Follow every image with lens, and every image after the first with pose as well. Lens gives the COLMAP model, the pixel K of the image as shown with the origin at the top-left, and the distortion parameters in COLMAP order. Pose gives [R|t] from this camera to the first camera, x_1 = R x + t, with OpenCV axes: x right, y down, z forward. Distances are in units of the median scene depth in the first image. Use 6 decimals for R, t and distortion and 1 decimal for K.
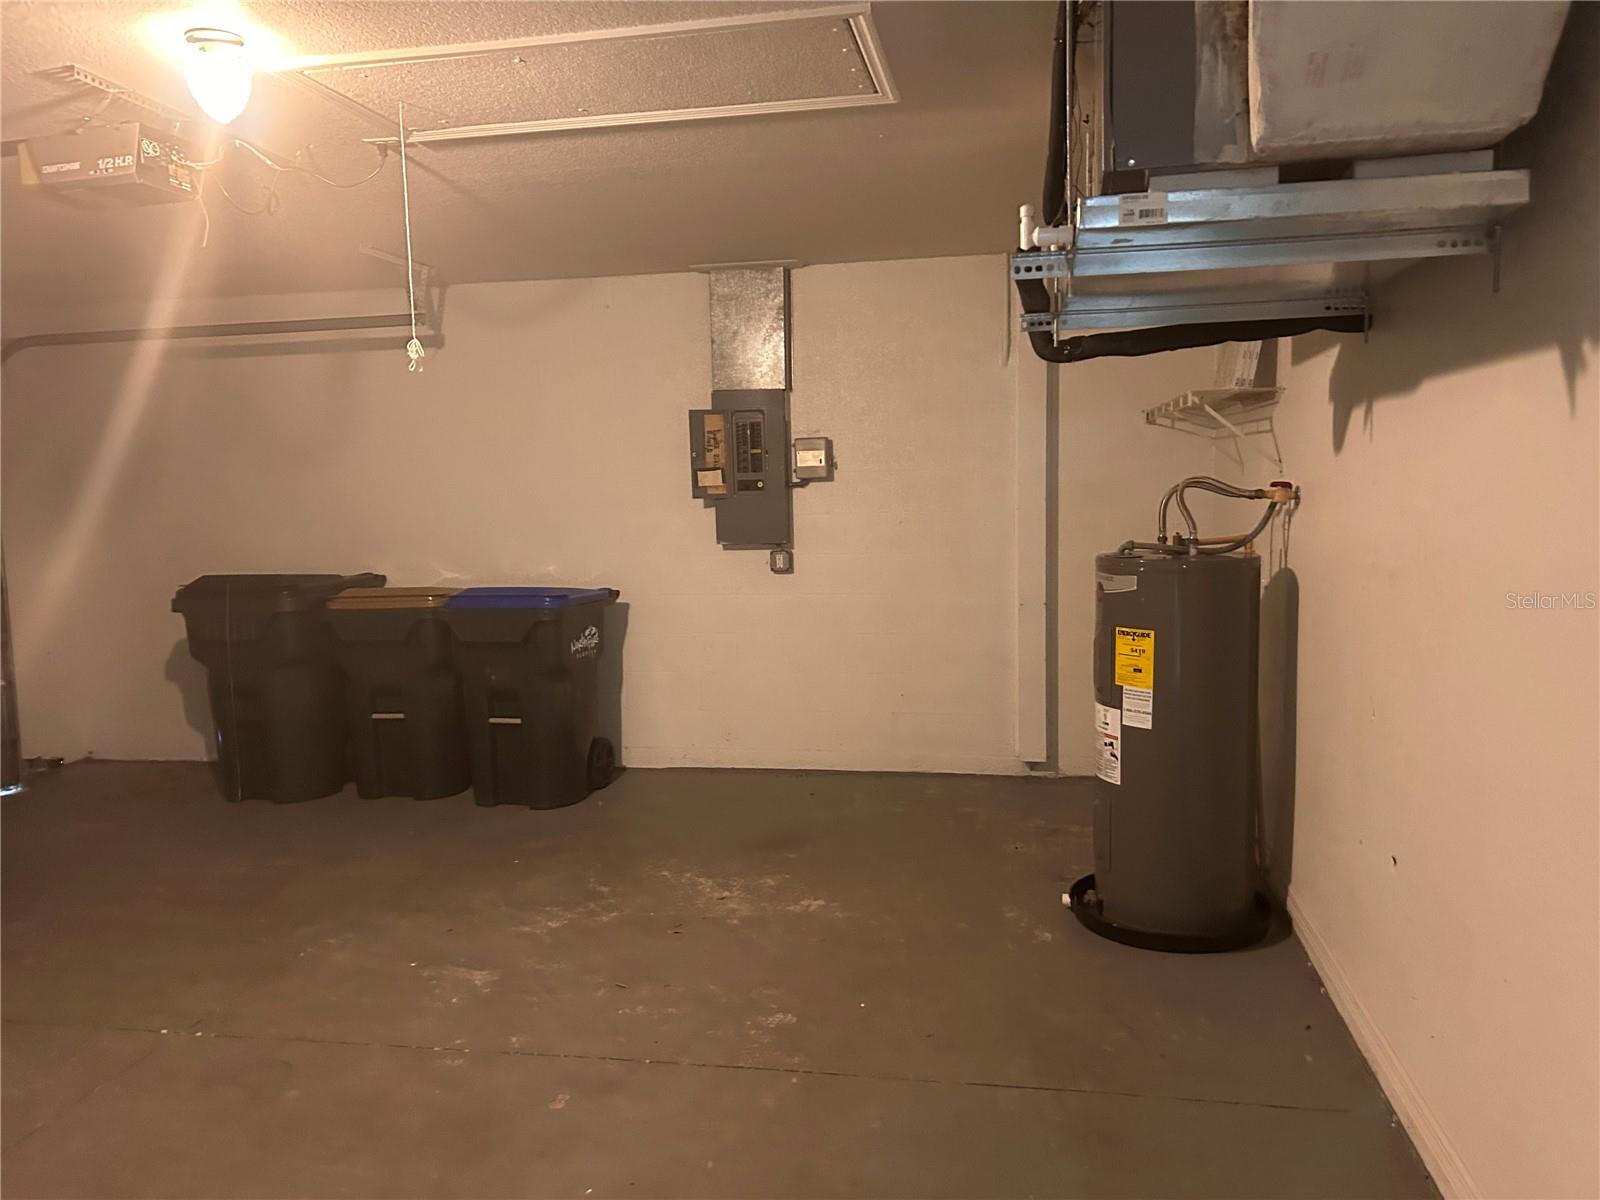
lens RADIAL K [[1205.3, 0, 809.3], [0, 1205.3, 606.8], [0, 0, 1]] dist [0.054475, -0.068106]
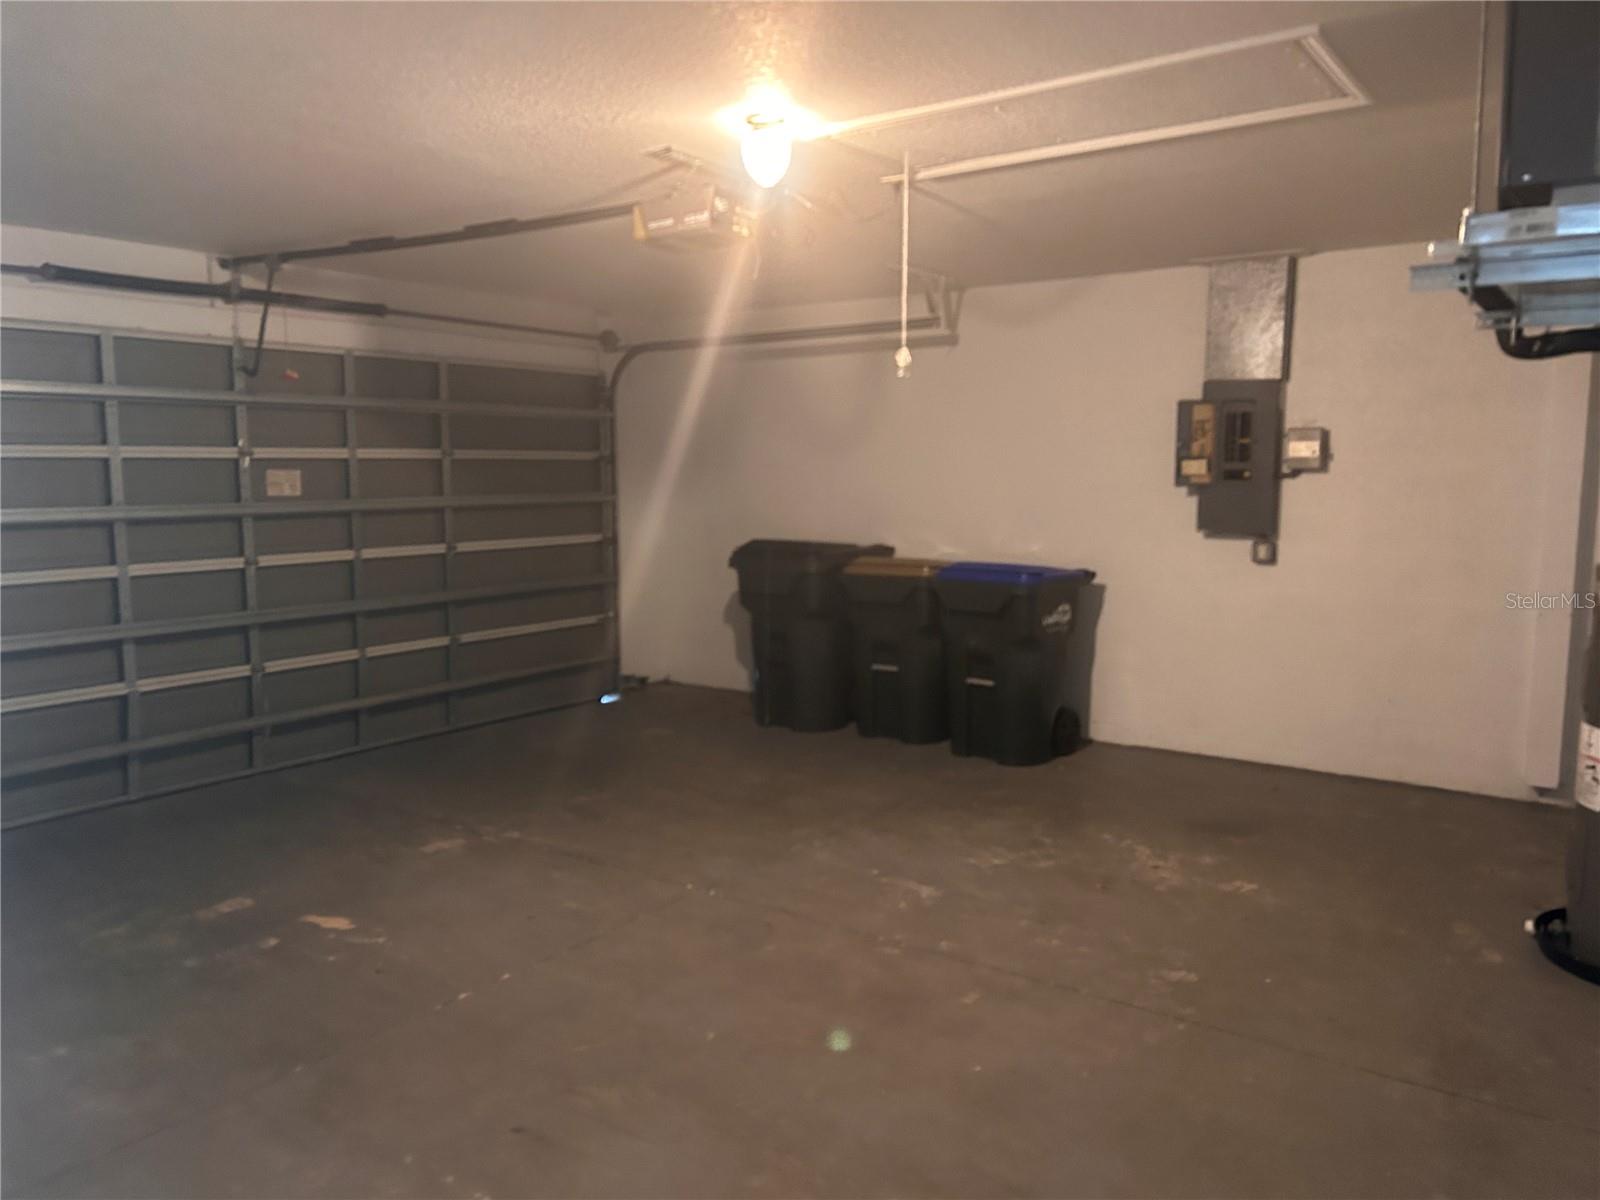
lens RADIAL K [[1205.3, 0, 813.9], [0, 1205.3, 612.9], [0, 0, 1]] dist [0.054475, -0.068106]
pose [[0.905395, 0.075077, -0.417879, 0.075056], [-0.066618, 0.997171, 0.034818, 0.002421], [0.419311, -0.003686, 0.907835, -0.080380]]
